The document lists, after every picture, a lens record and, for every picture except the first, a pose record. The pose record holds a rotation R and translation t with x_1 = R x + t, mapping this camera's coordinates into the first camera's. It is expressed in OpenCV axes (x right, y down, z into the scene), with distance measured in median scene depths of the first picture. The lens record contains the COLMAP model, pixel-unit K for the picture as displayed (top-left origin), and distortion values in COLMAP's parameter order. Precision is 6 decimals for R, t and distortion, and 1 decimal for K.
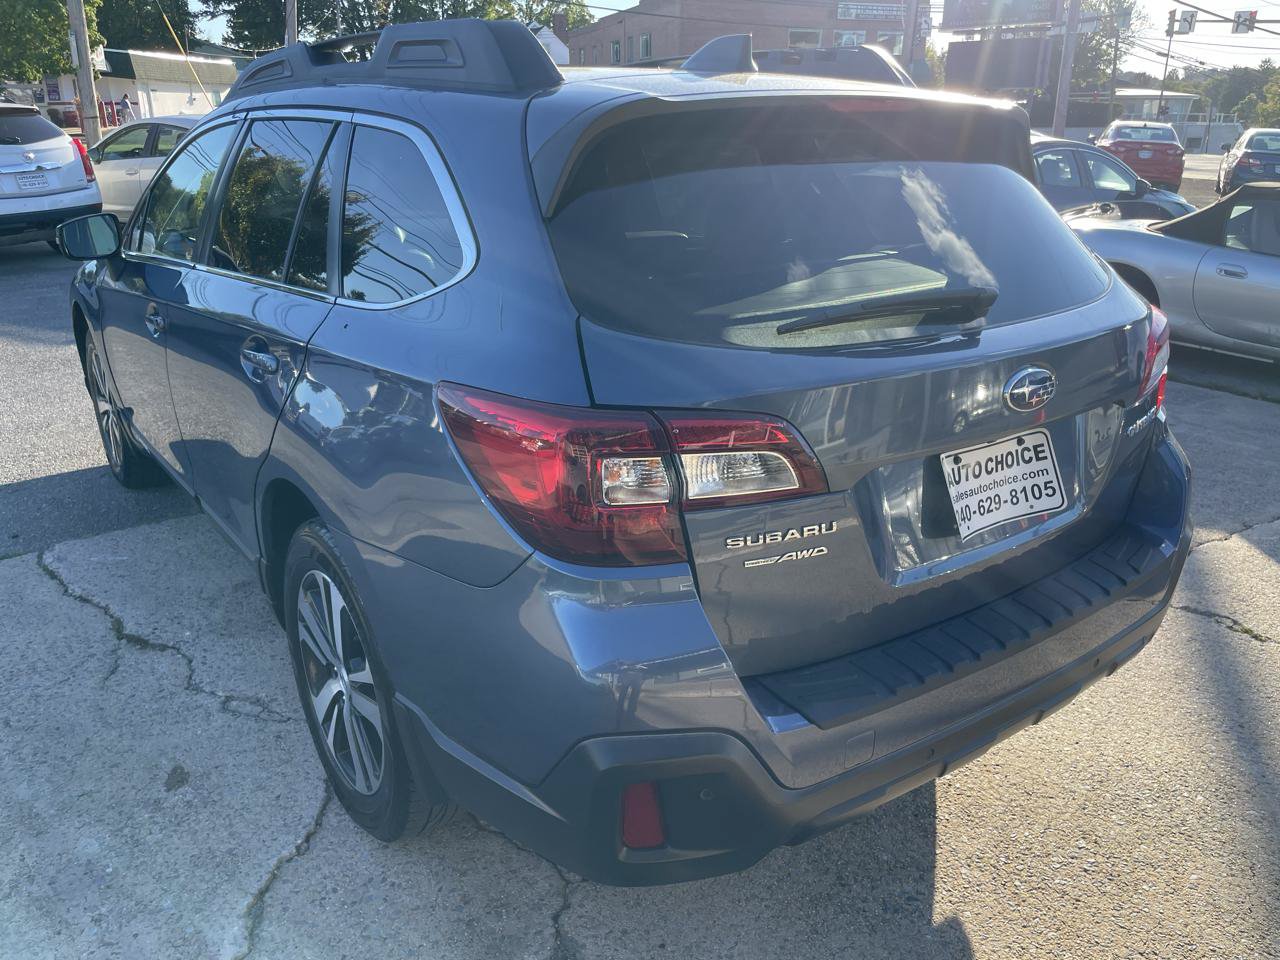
lens RADIAL K [[969.2, 0, 651.3], [0, 969.2, 485.3], [0, 0, 1]] dist [0.087344, -0.116454]
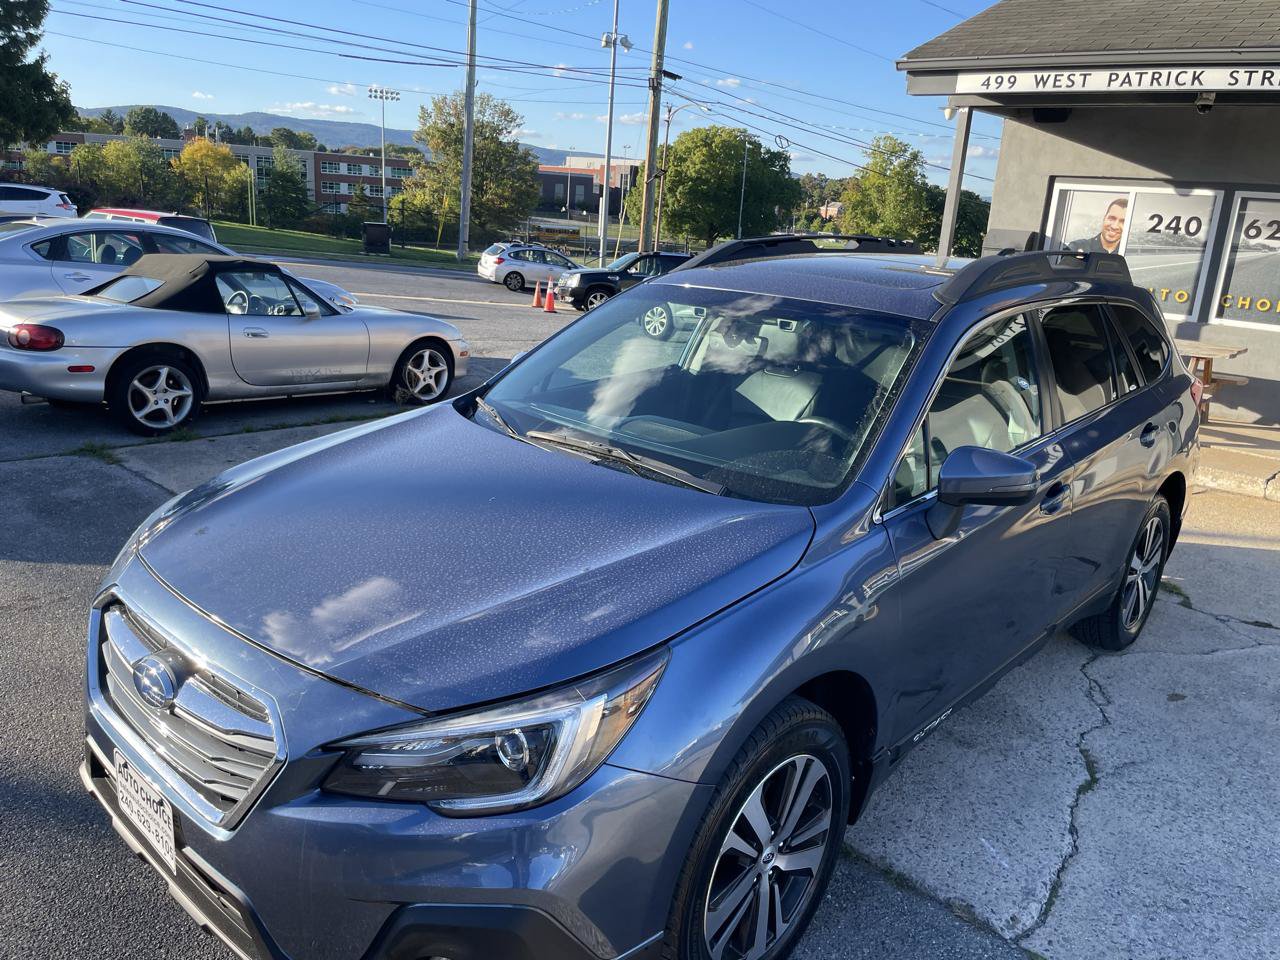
lens RADIAL K [[969.2, 0, 654.3], [0, 969.2, 475.1], [0, 0, 1]] dist [0.087344, -0.116454]
pose [[-0.199361, -0.280121, 0.939035, -1.580980], [0.278825, 0.902446, 0.328402, -0.742257], [-0.939421, 0.327297, -0.101808, 1.684286]]
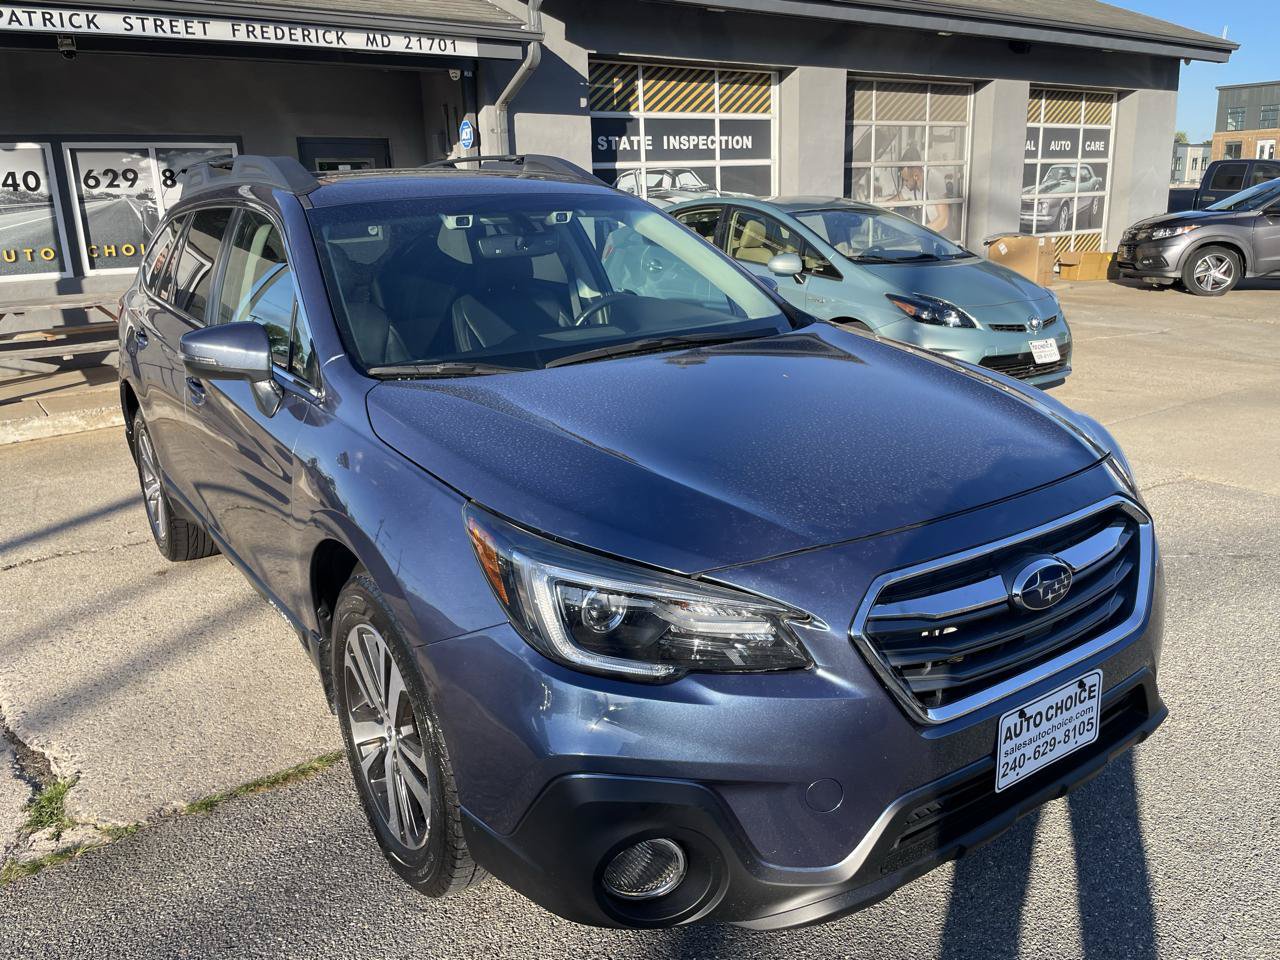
lens RADIAL K [[969.2, 0, 634.8], [0, 969.2, 466.4], [0, 0, 1]] dist [0.087344, -0.116454]
pose [[-0.999136, 0.025873, 0.032525, -0.582569], [0.039905, 0.815891, 0.576827, -0.920078], [-0.011613, 0.577627, -0.816218, 2.527388]]
